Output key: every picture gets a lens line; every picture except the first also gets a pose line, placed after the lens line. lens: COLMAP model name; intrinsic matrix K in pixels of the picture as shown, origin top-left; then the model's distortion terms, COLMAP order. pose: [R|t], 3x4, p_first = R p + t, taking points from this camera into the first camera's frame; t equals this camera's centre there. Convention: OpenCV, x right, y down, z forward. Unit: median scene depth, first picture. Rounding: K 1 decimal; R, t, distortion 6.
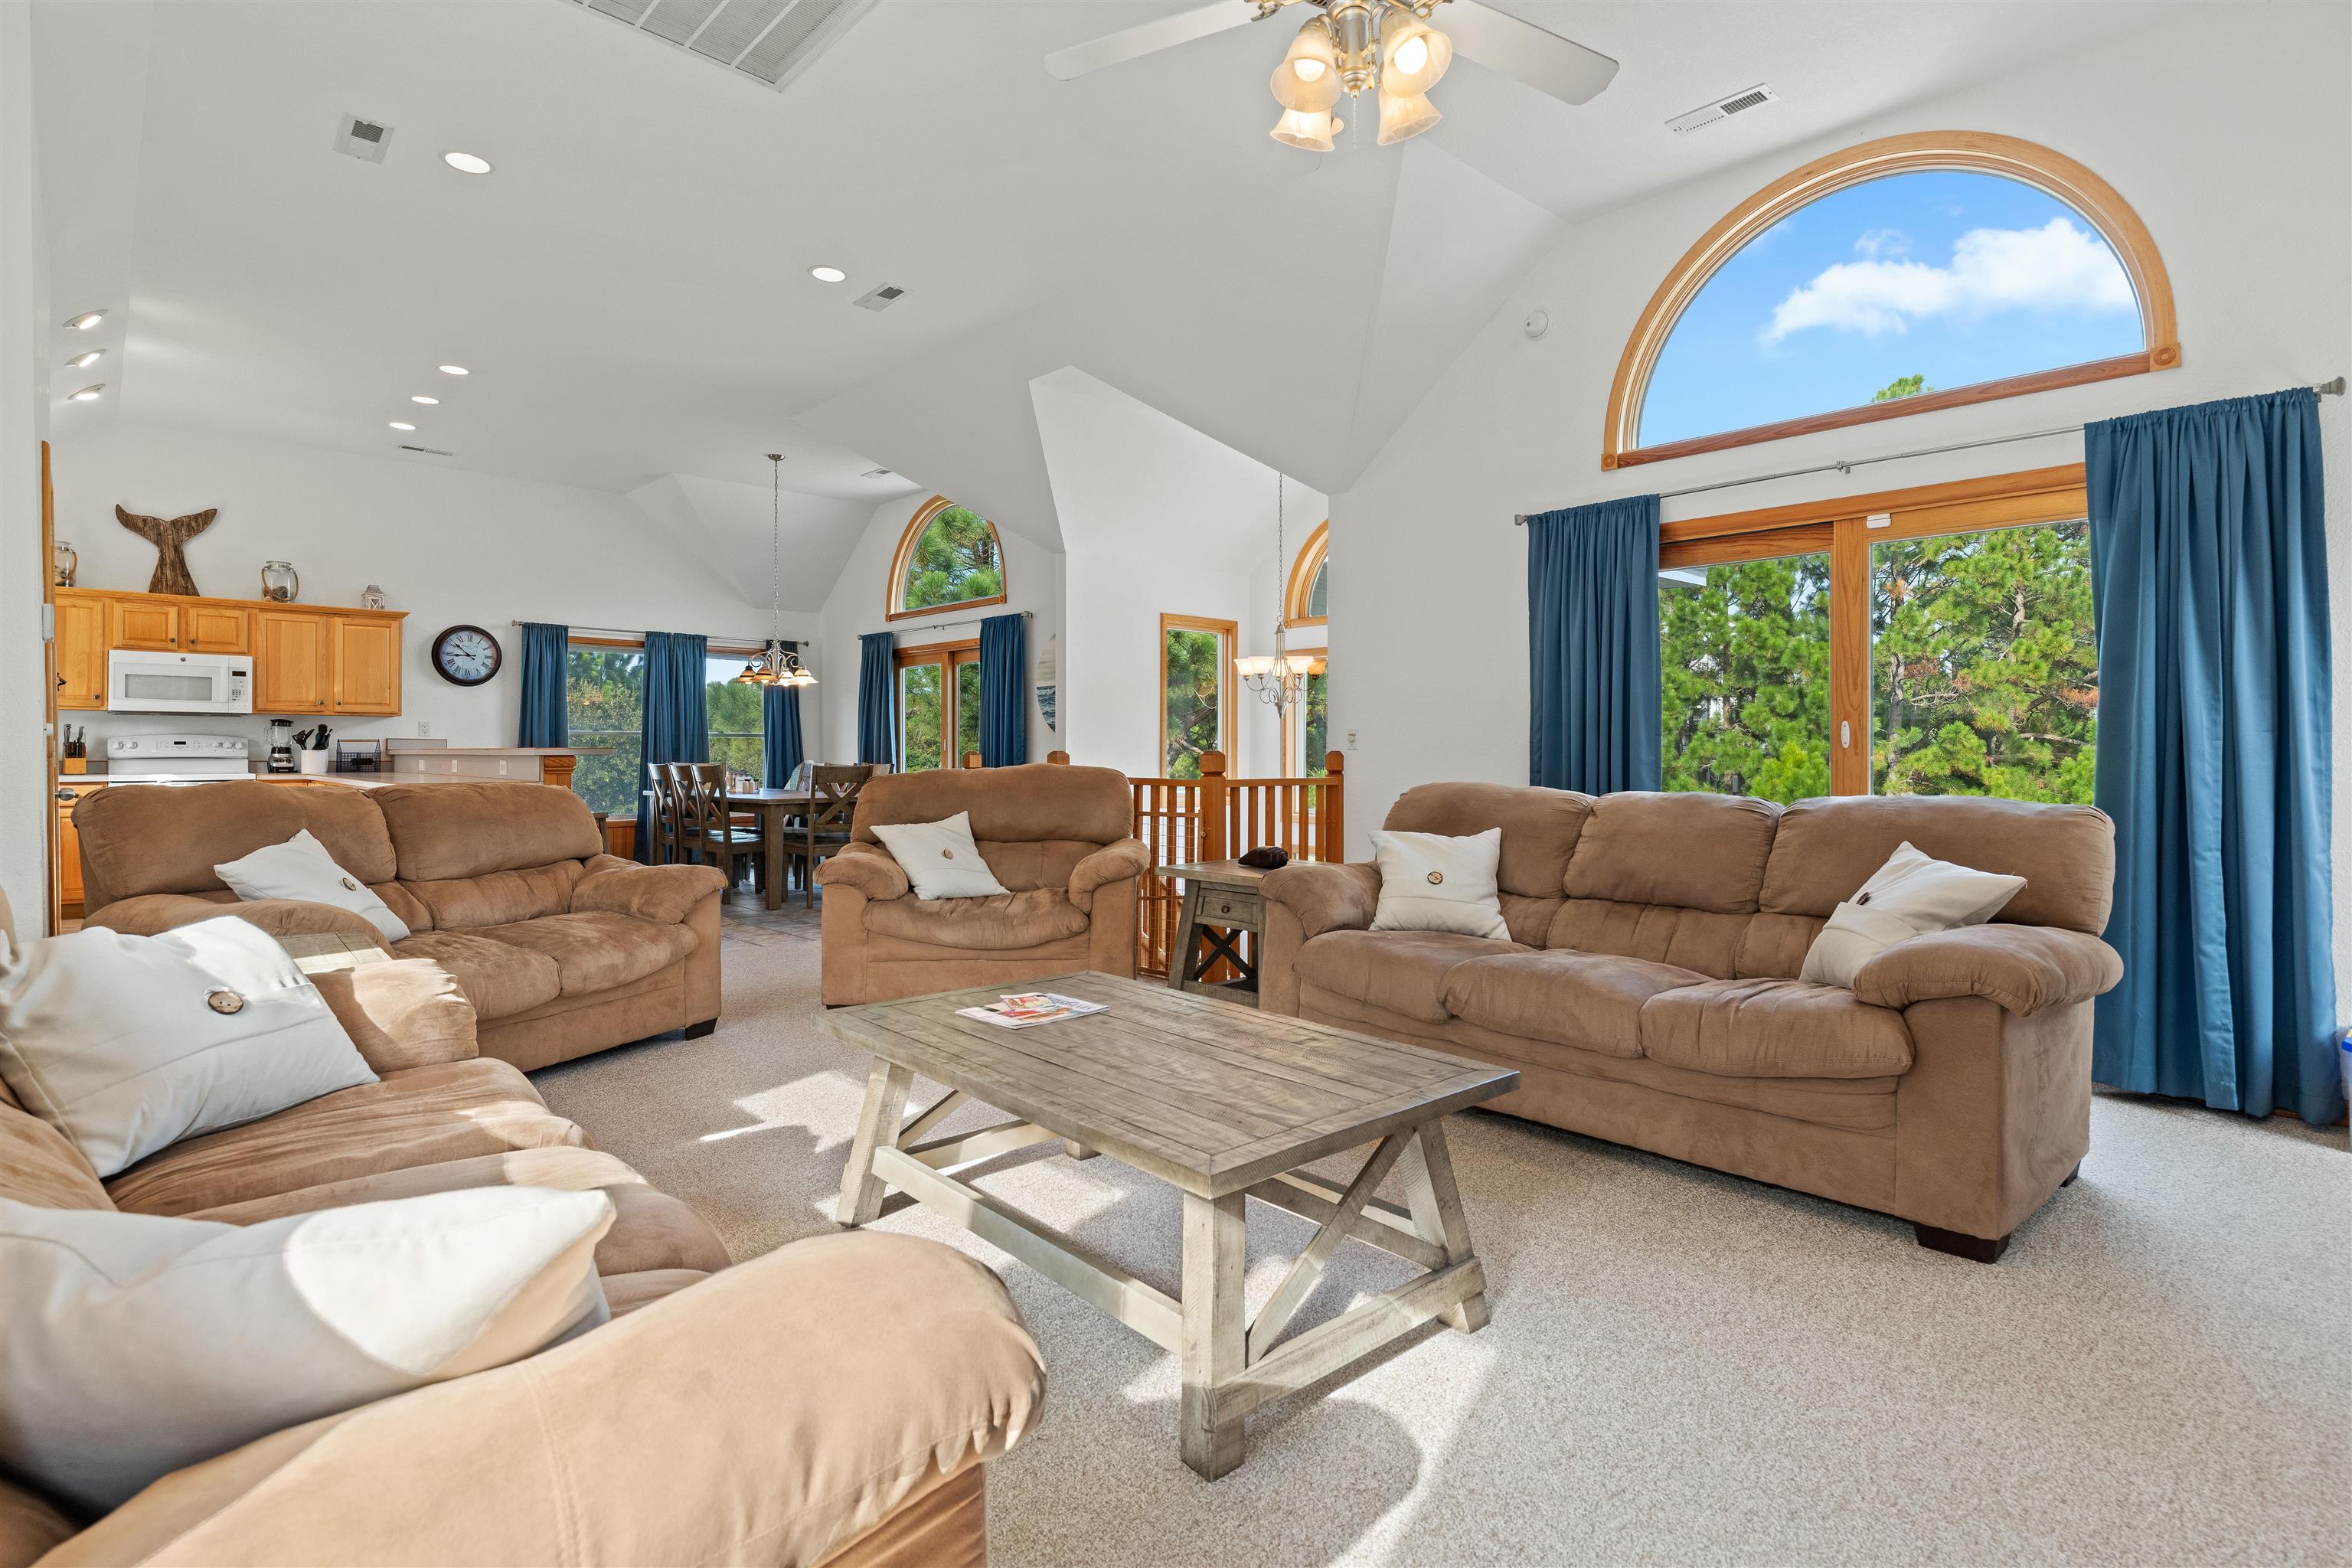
lens RADIAL K [[1142.8, 0, 1171.7], [0, 1142.8, 738.6], [0, 0, 1]] dist [-0.001709, 0.000084]
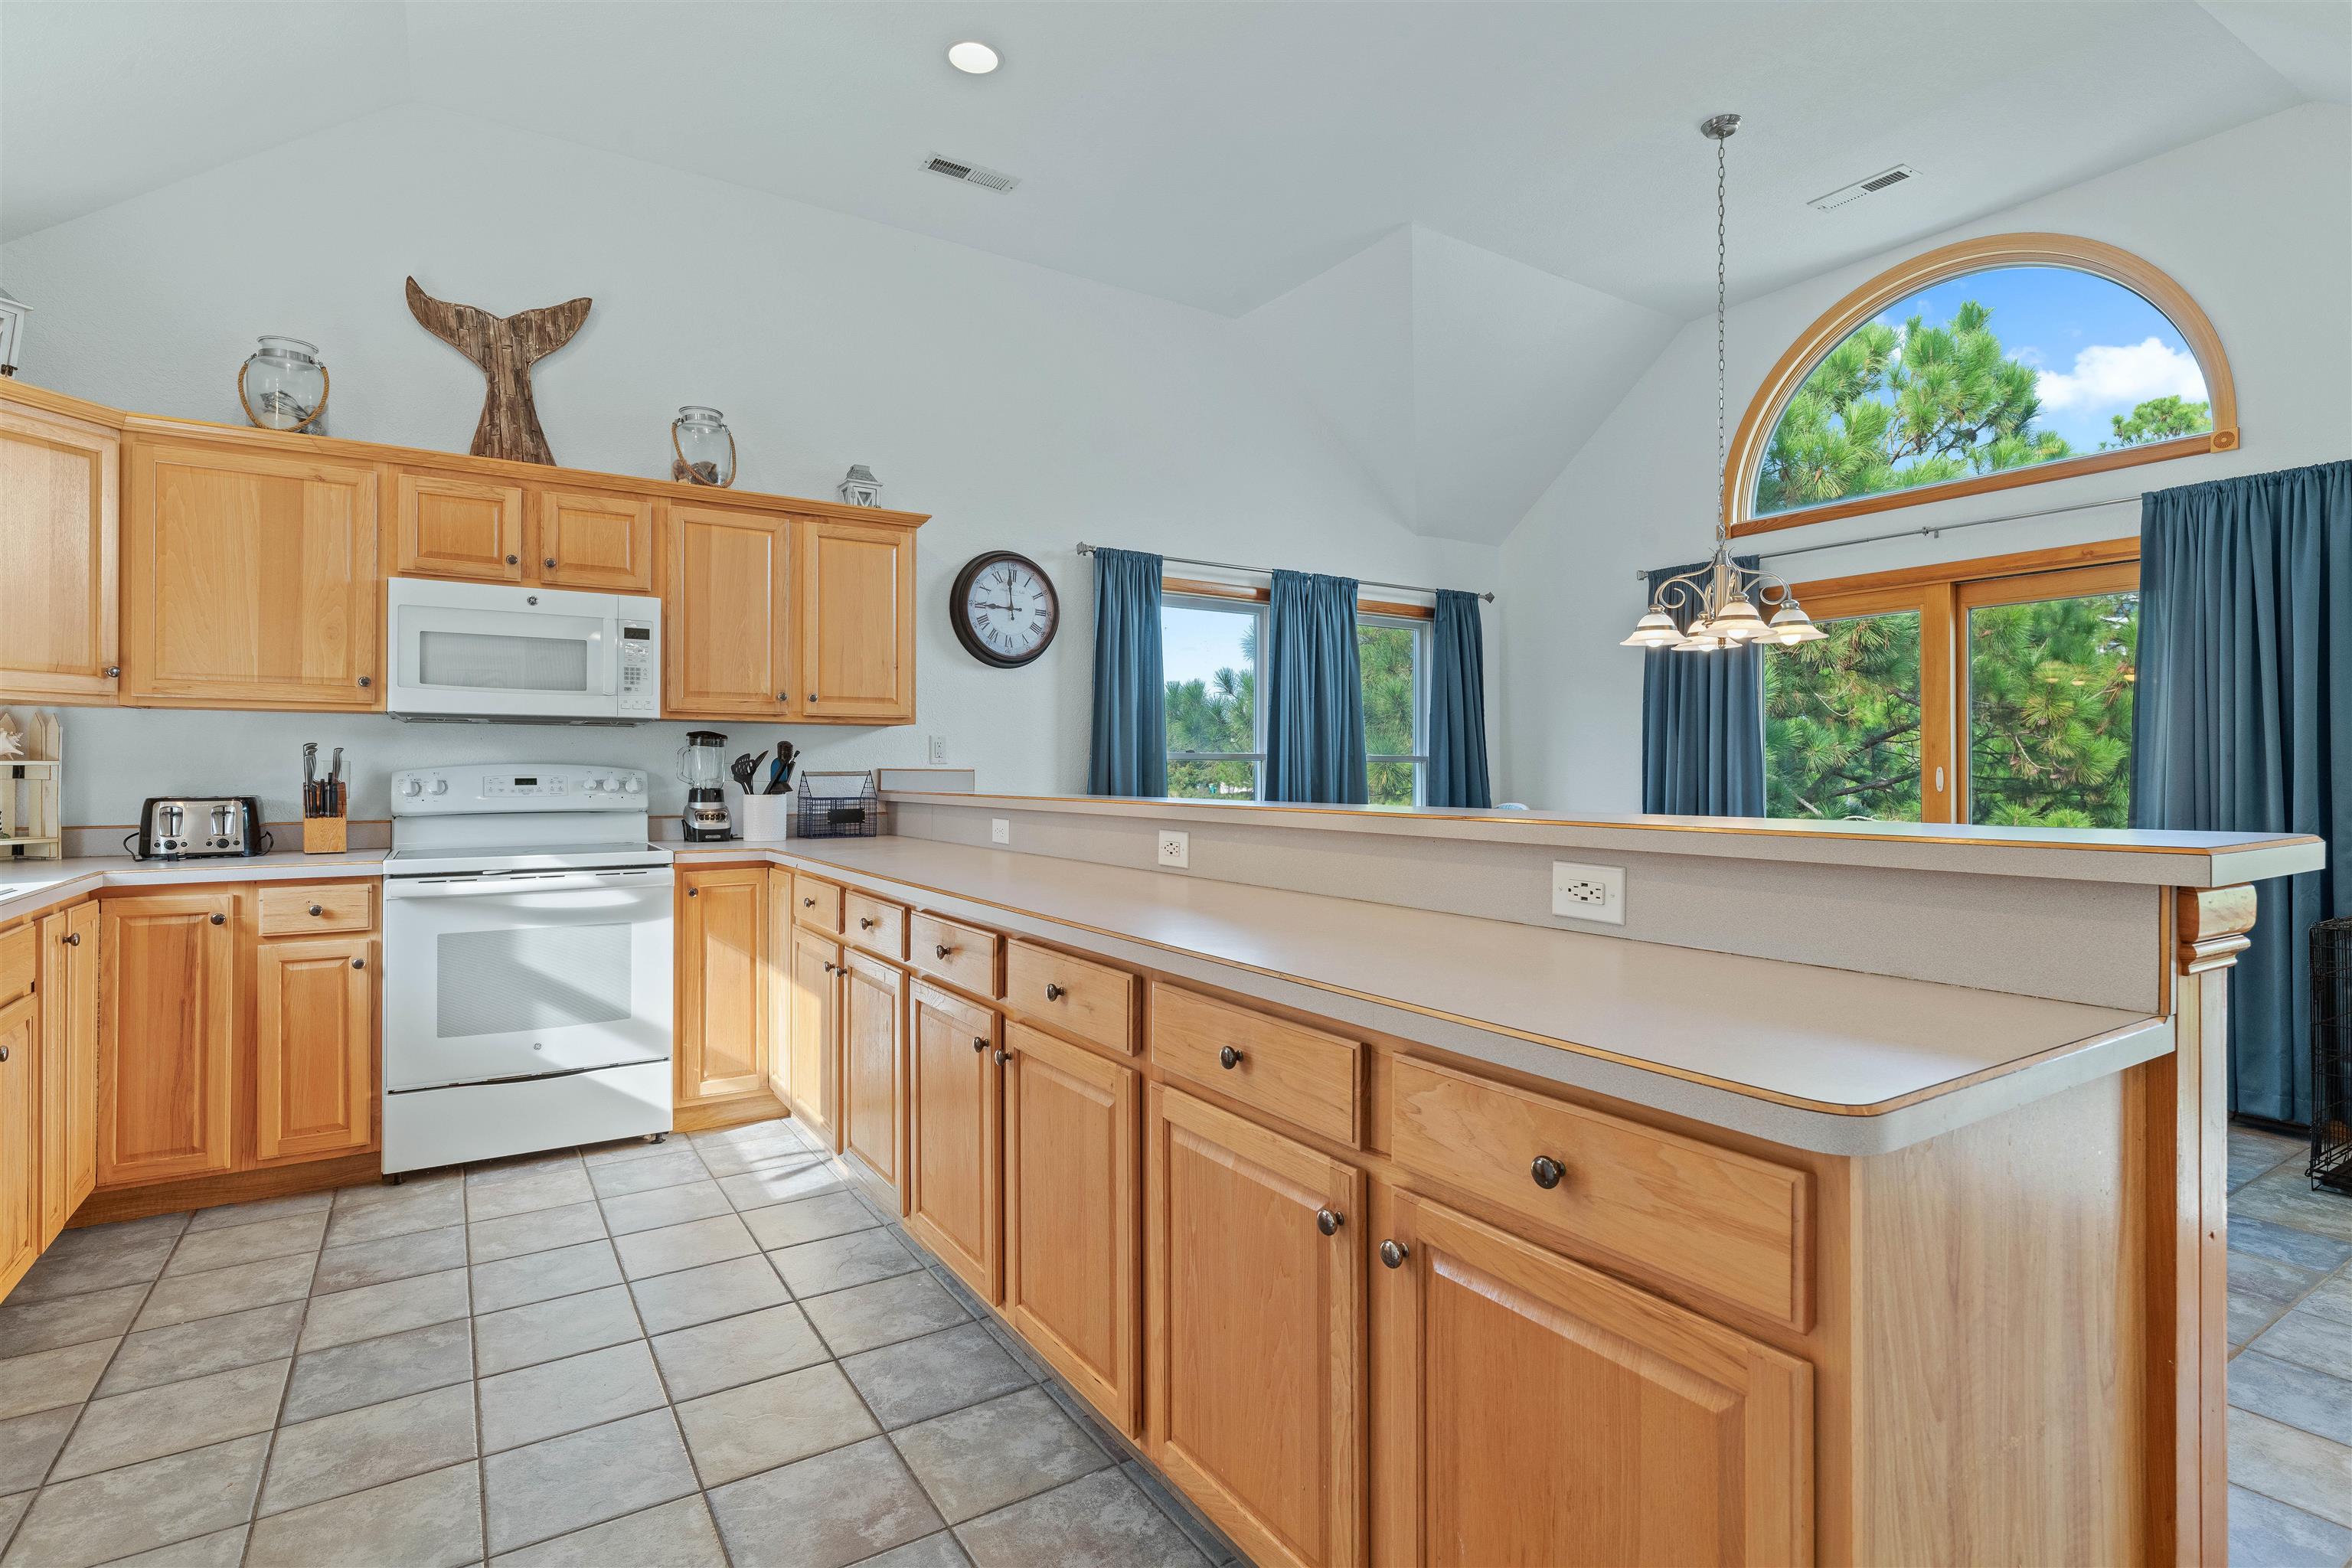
lens RADIAL K [[1150.2, 0, 1188.6], [0, 1150.2, 759.0], [0, 0, 1]] dist [-0.002769, -0.000020]
pose [[0.983294, -0.000956, -0.182023, -0.497217], [0.001277, 0.999998, 0.001644, -0.005866], [0.182021, -0.001848, 0.983293, 0.564794]]
